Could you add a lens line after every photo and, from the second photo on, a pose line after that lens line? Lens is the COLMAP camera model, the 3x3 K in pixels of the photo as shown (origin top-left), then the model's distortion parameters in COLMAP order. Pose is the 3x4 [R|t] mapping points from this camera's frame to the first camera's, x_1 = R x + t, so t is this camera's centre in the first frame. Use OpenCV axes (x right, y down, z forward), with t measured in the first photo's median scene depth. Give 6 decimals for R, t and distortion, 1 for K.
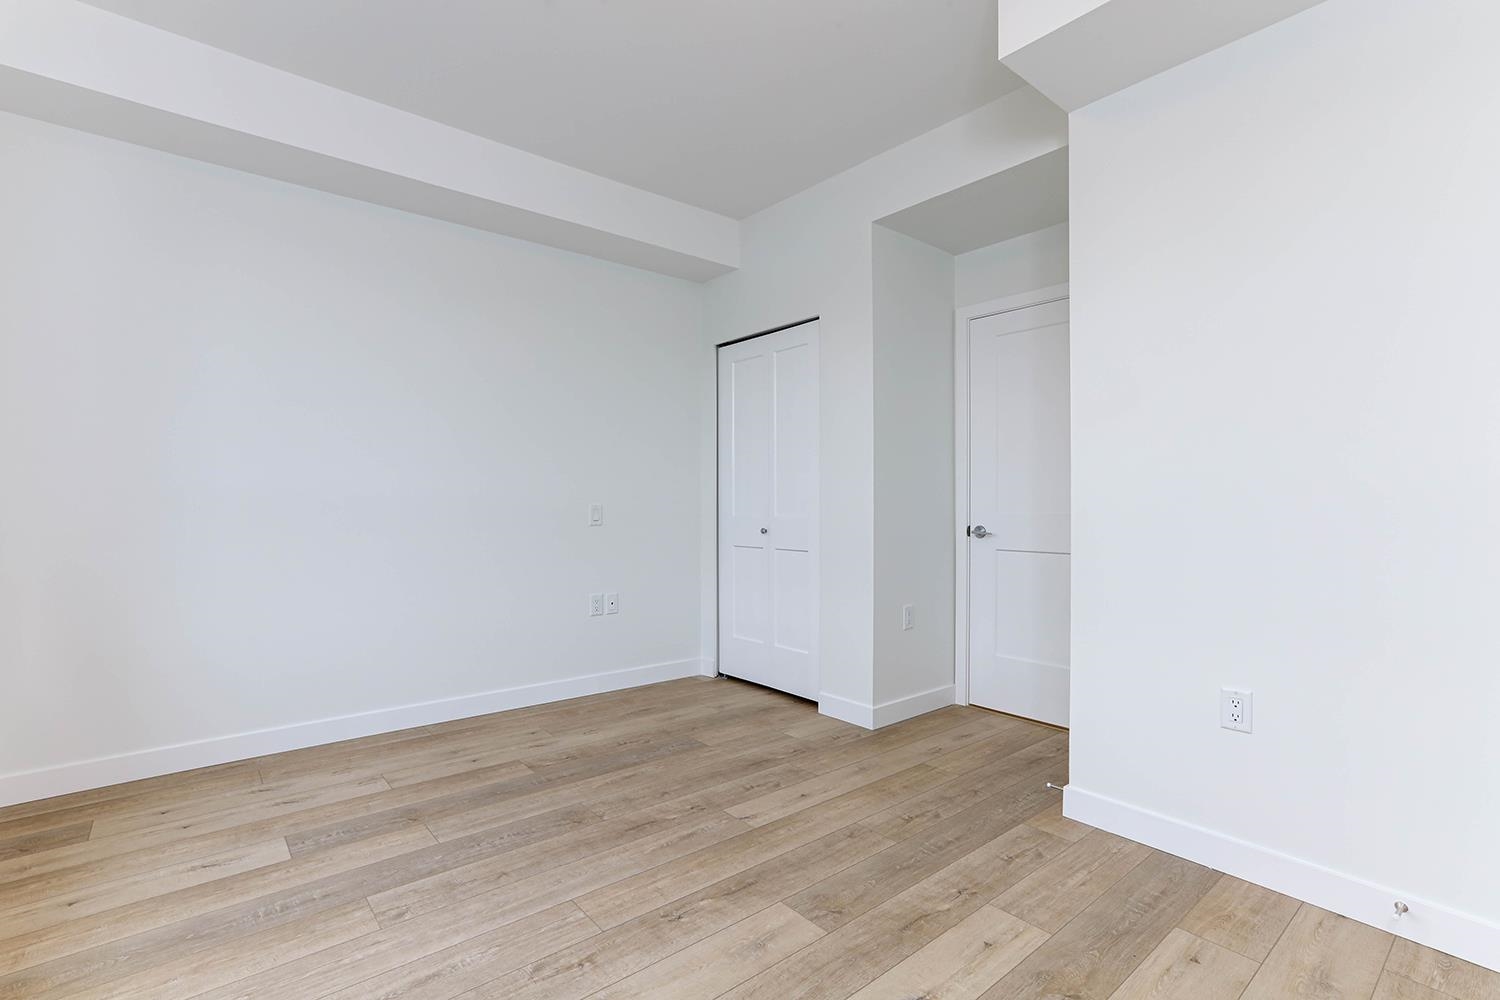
lens RADIAL K [[697.5, 0, 748.3], [0, 697.5, 499.7], [0, 0, 1]] dist [-0.028711, 0.019179]
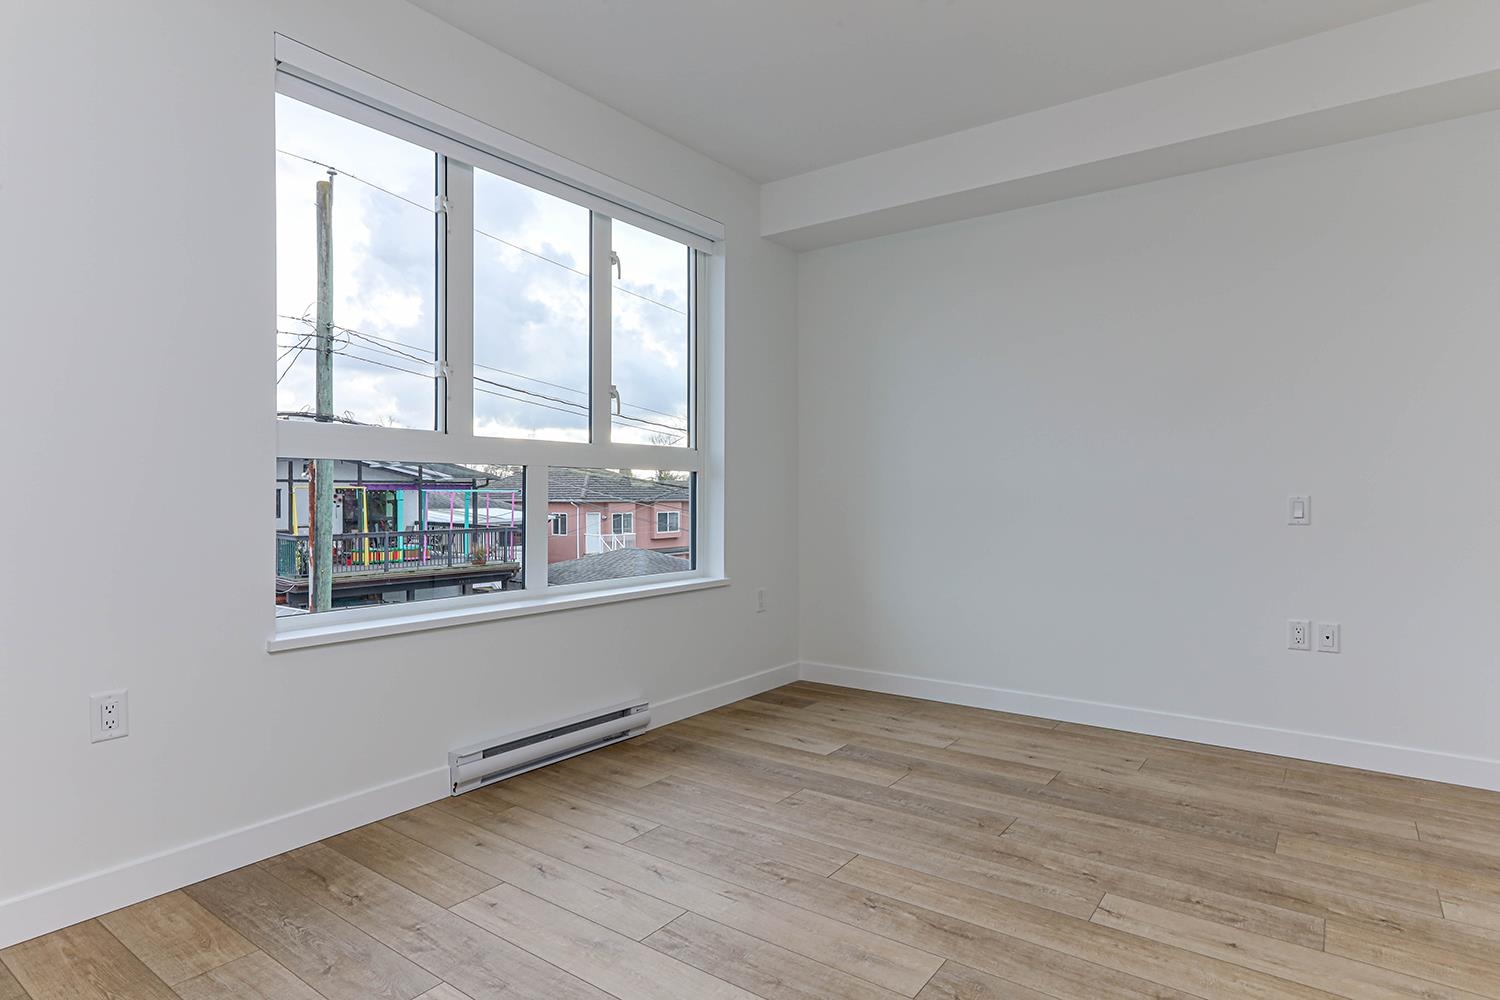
lens RADIAL K [[808.5, 0, 753.5], [0, 808.5, 500.9], [0, 0, 1]] dist [-0.016951, 0.013954]
pose [[0.241469, 0.003310, -0.970403, 0.655753], [0.007255, 0.999960, 0.005217, 0.005881], [0.970381, -0.008300, 0.241435, 0.368672]]
